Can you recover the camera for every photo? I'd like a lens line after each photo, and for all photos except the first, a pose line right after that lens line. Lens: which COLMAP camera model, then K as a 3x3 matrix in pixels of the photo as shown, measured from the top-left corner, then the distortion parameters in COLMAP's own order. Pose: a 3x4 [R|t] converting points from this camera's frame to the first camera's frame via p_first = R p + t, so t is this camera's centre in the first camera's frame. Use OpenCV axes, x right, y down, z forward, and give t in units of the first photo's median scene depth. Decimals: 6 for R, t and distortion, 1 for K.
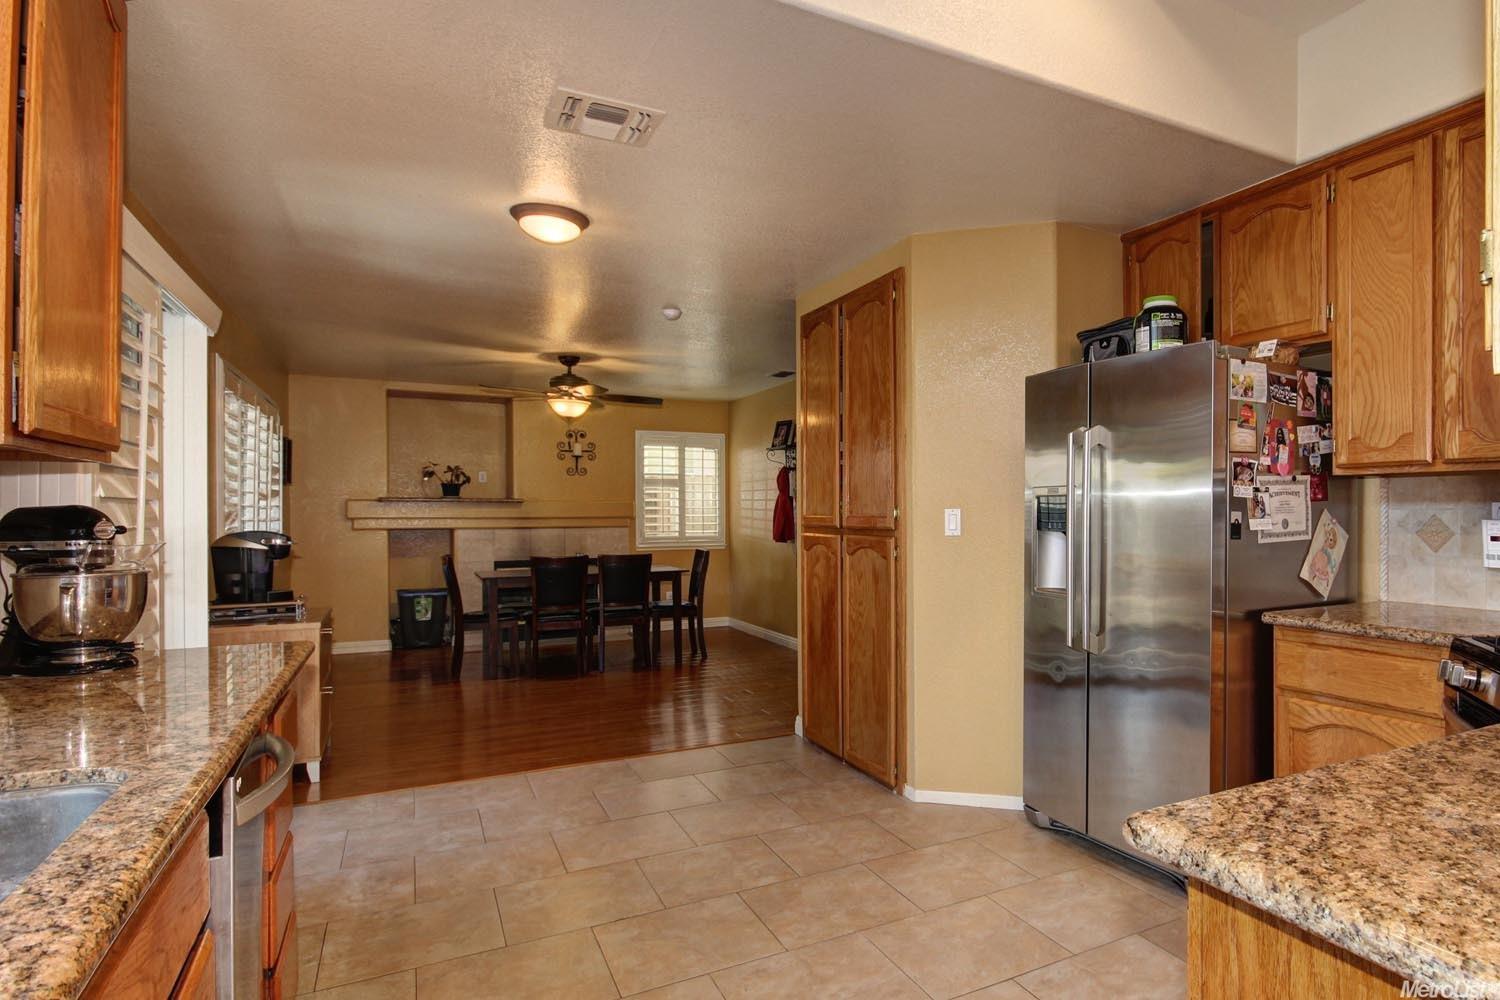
lens RADIAL K [[869.0, 0, 939.1], [0, 869.0, 516.8], [0, 0, 1]] dist [0.003495, -0.002385]
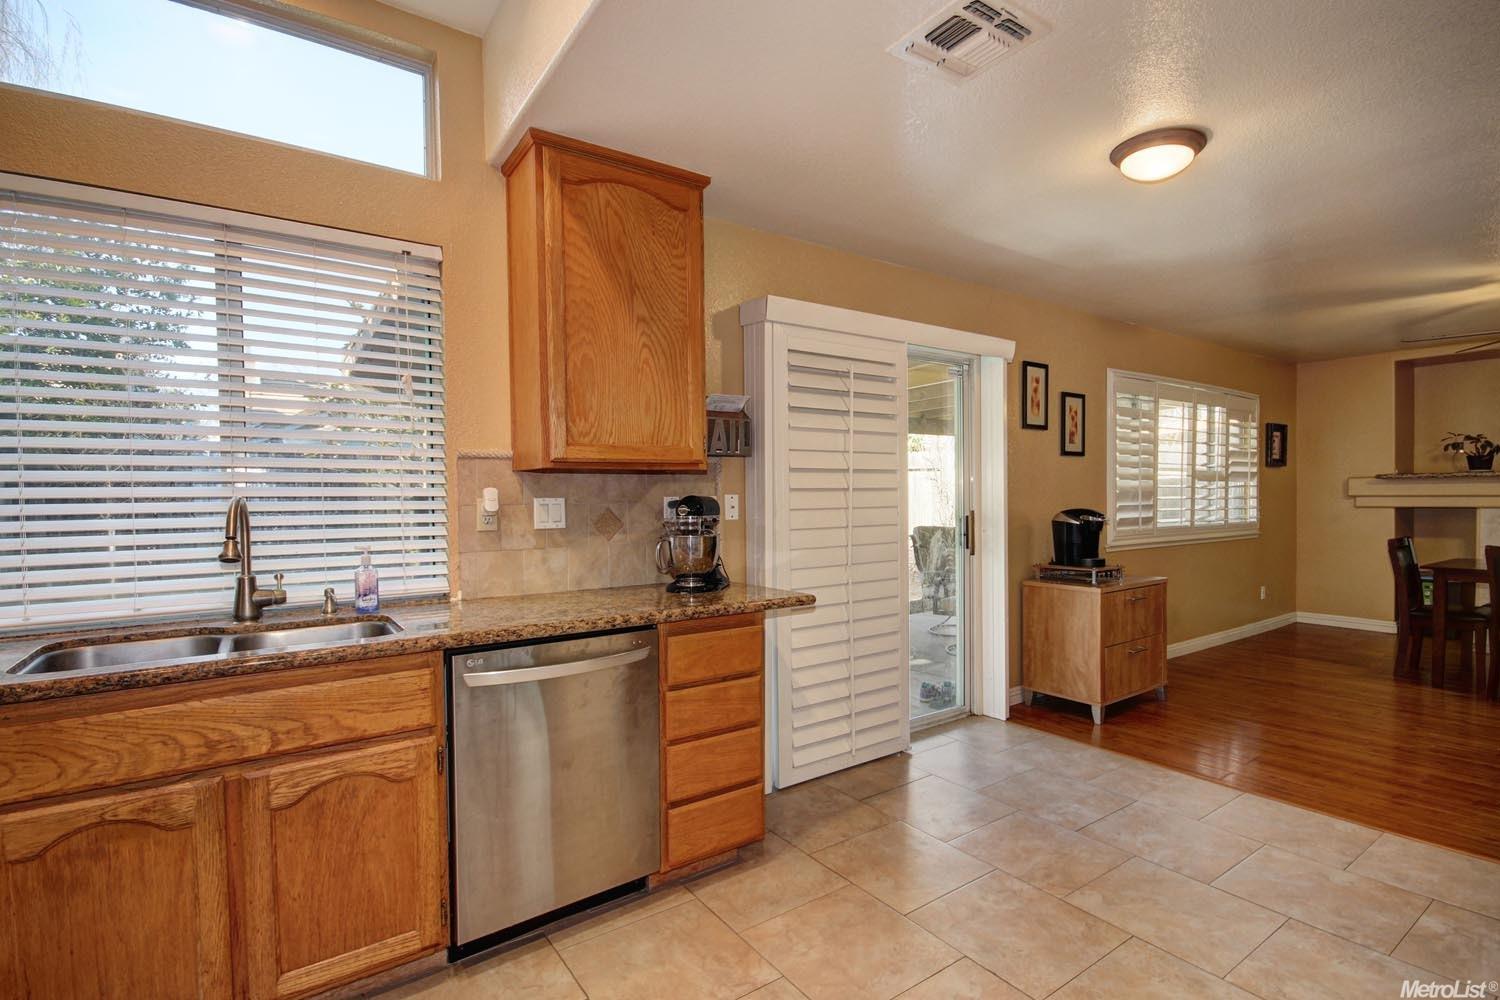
lens RADIAL K [[721.0, 0, 758.3], [0, 721.0, 507.3], [0, 0, 1]] dist [0.001192, -0.005578]
pose [[0.069342, 0.016601, -0.997455, 0.111015], [0.006027, 0.999836, 0.017060, -0.003412], [0.997575, -0.007195, 0.069230, 0.249384]]
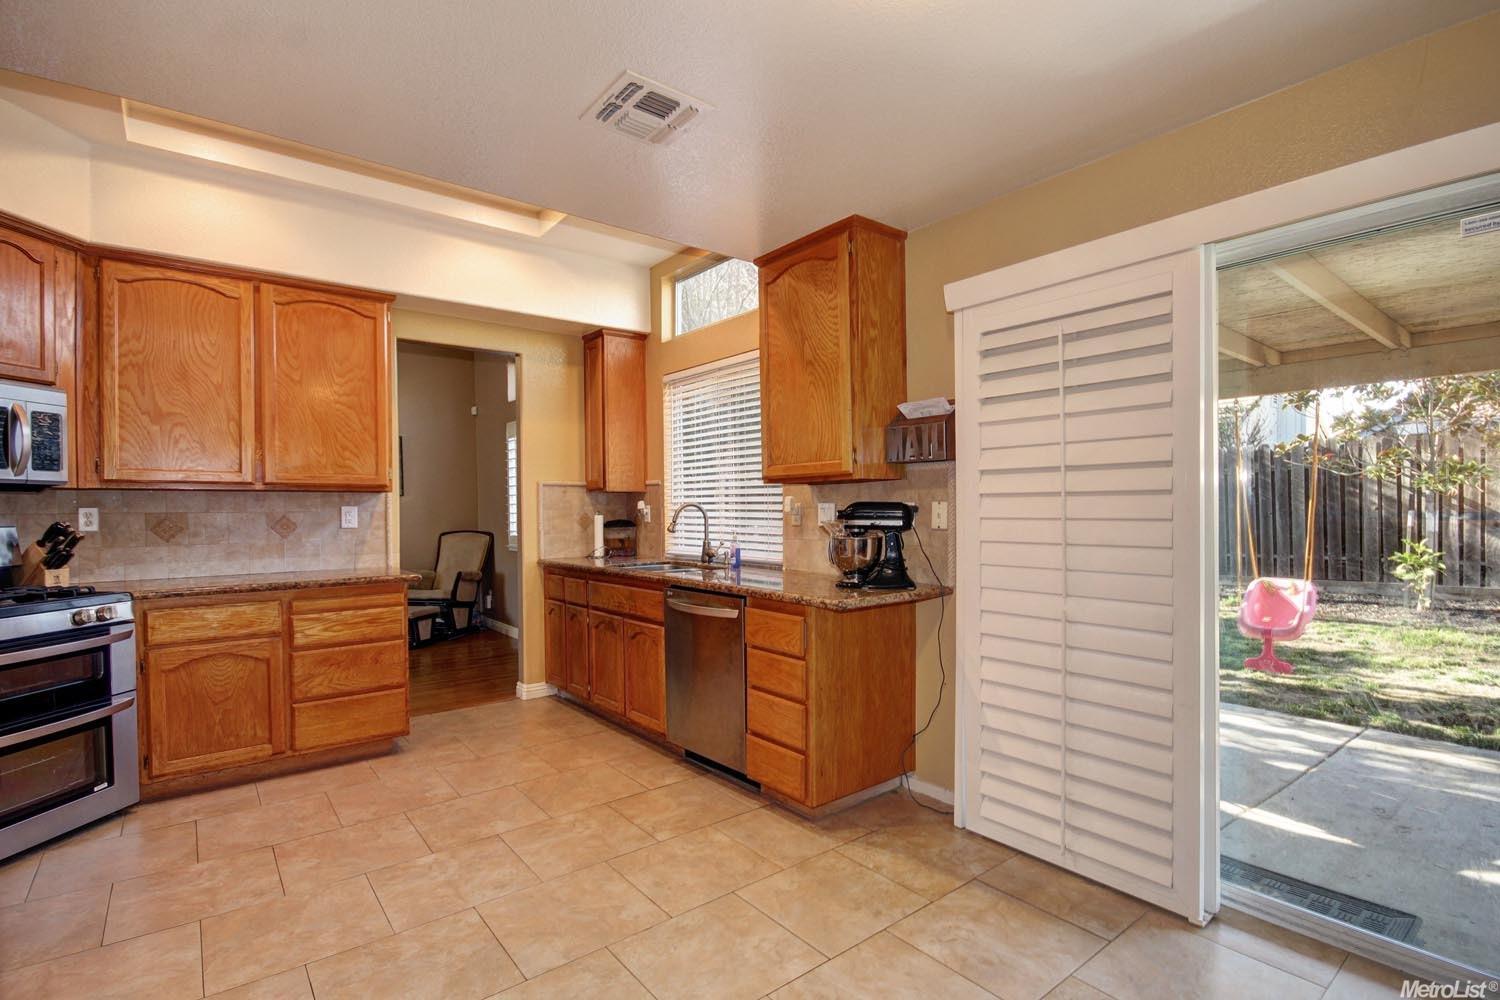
lens RADIAL K [[721.0, 0, 755.2], [0, 721.0, 511.5], [0, 0, 1]] dist [0.001192, -0.005578]
pose [[-0.992382, 0.011567, -0.122652, -0.135379], [0.009963, 0.999857, 0.013685, -0.004132], [0.122793, 0.012359, -0.992355, 0.623931]]
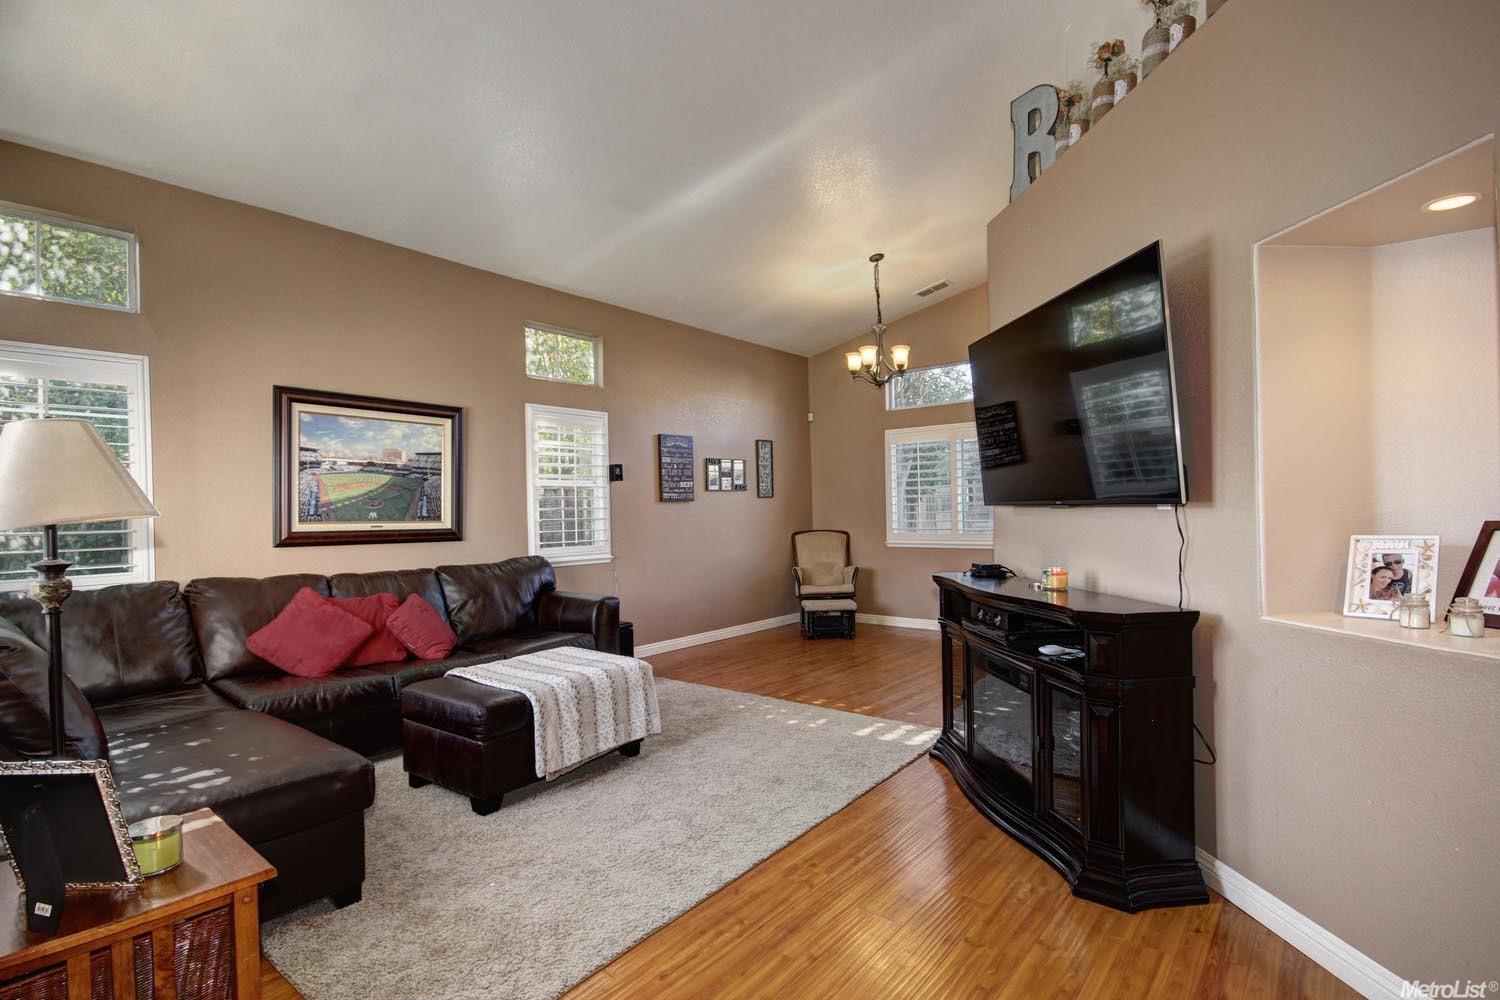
lens RADIAL K [[721.0, 0, 744.3], [0, 721.0, 520.0], [0, 0, 1]] dist [0.001192, -0.005578]
pose [[-0.944088, 0.027190, -0.328570, 0.576966], [0.020857, 0.999523, 0.022785, -0.008001], [0.329033, 0.014658, -0.944205, 0.566482]]
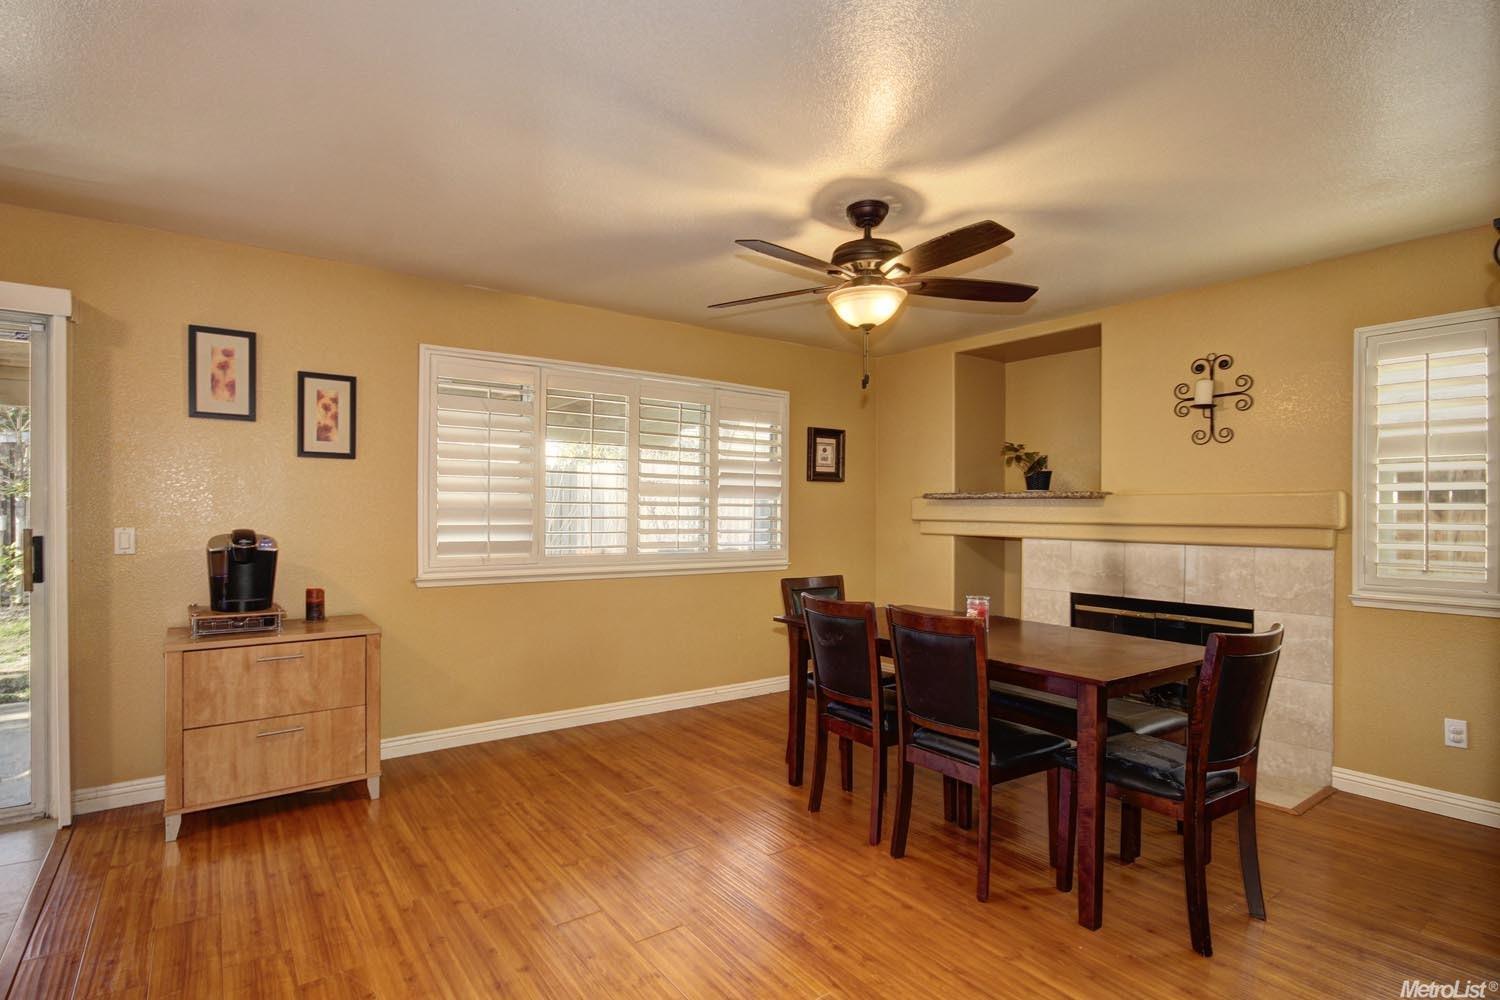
lens RADIAL K [[721.0, 0, 710.4], [0, 721.0, 513.4], [0, 0, 1]] dist [0.001192, -0.005578]
pose [[0.055863, 0.008662, -0.998401, -0.008880], [-0.013260, 0.999881, 0.007933, -0.006614], [0.998350, 0.012796, 0.055972, 0.763244]]
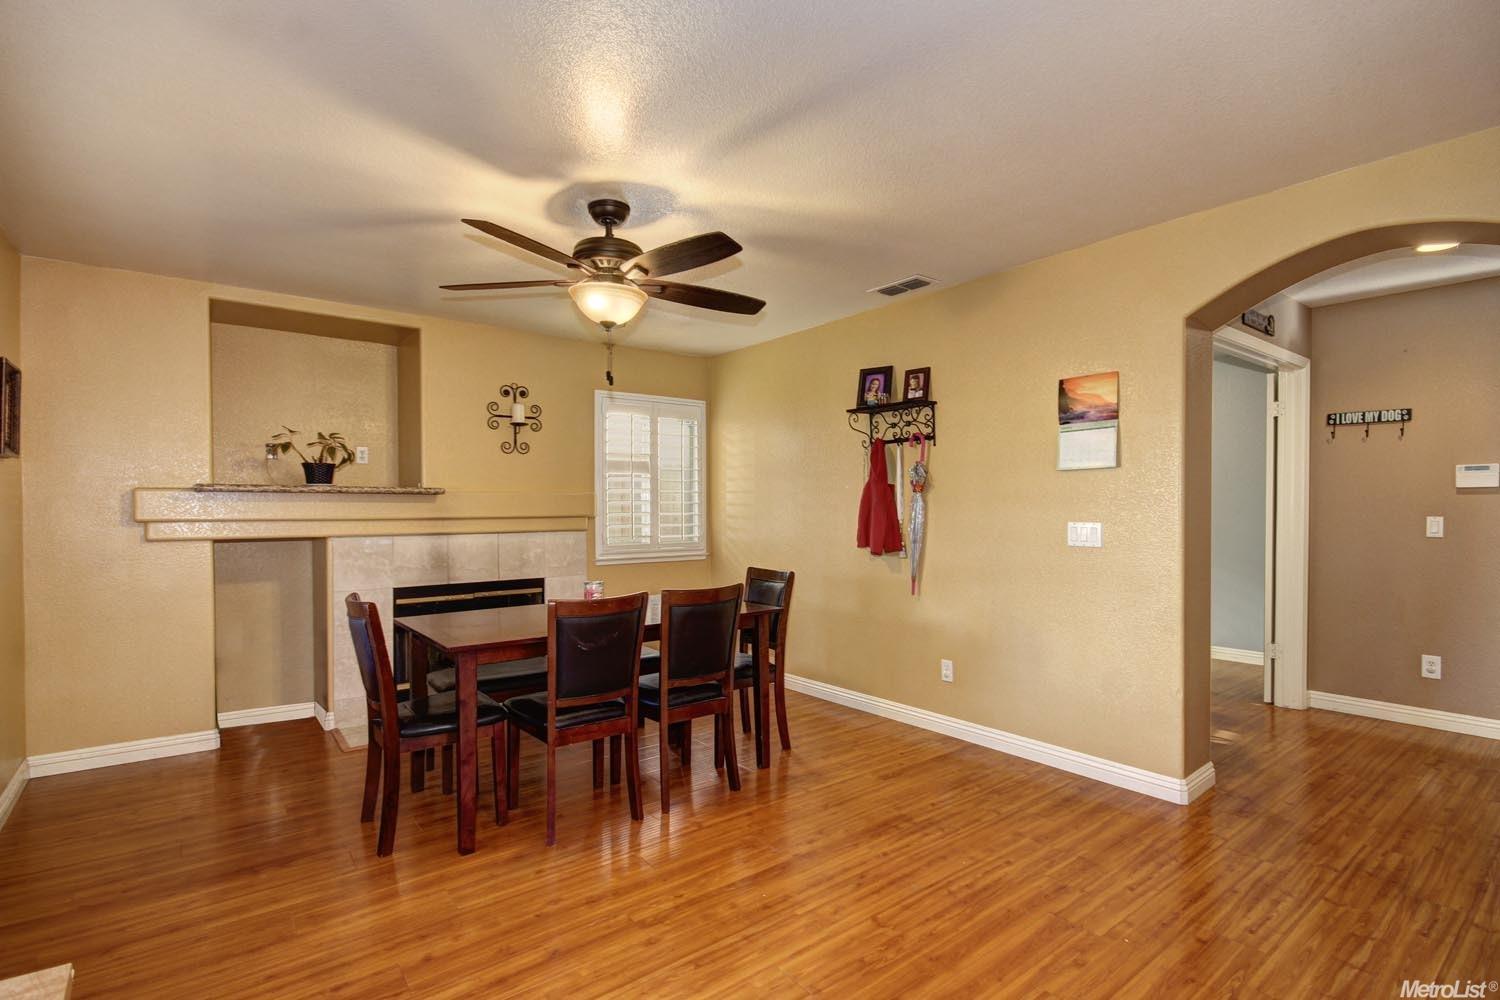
lens RADIAL K [[721.0, 0, 762.0], [0, 721.0, 509.2], [0, 0, 1]] dist [0.001192, -0.005578]
pose [[0.992379, -0.001048, 0.123218, -0.334418], [0.001704, 0.999985, -0.005216, -0.002527], [-0.123211, 0.005386, 0.992366, 0.486783]]
